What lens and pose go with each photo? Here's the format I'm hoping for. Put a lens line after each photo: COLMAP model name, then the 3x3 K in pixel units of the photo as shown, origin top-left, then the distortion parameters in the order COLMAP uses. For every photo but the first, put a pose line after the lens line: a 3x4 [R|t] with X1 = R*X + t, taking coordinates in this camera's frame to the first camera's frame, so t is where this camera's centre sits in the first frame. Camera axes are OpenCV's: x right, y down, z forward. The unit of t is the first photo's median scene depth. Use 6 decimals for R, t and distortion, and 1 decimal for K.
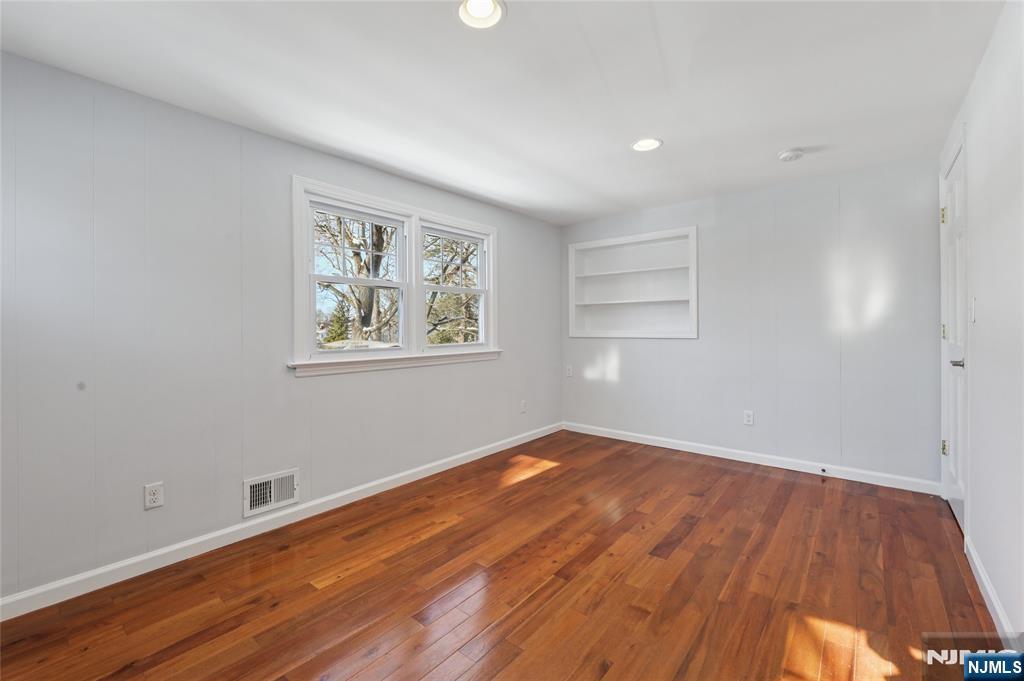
lens RADIAL K [[413.4, 0, 512.0], [0, 413.4, 335.7], [0, 0, 1]] dist [-0.001597, -0.000150]
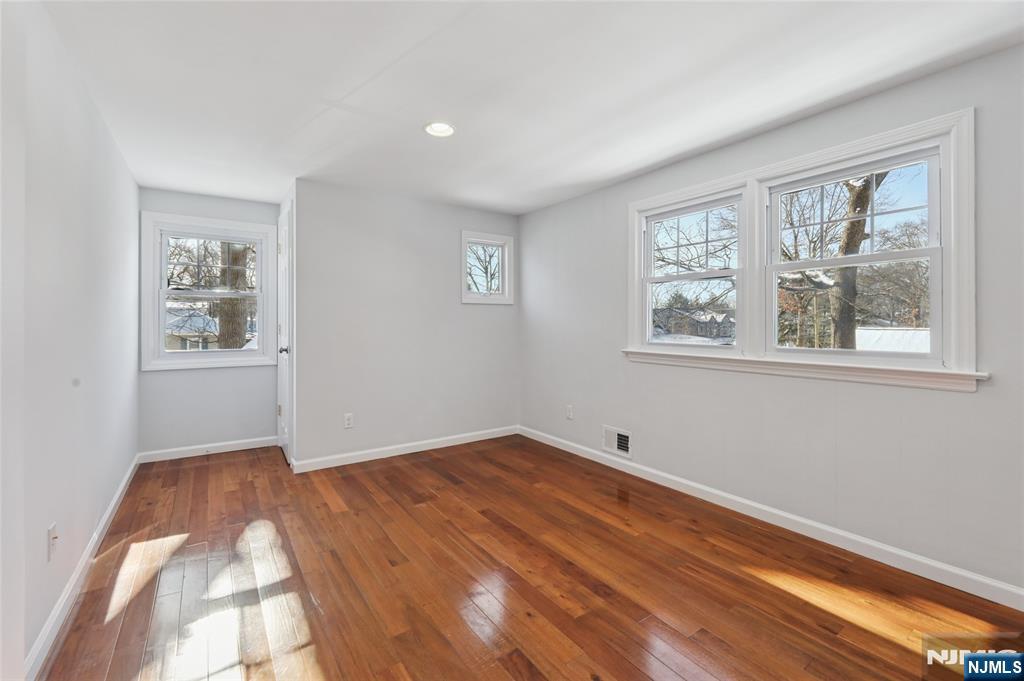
lens RADIAL K [[425.8, 0, 508.9], [0, 425.8, 329.1], [0, 0, 1]] dist [-0.002955, -0.000406]
pose [[-0.240050, 0.020251, -0.970549, 0.690286], [-0.016266, 0.999558, 0.024879, -0.020509], [0.970624, 0.021760, -0.239615, 0.773855]]
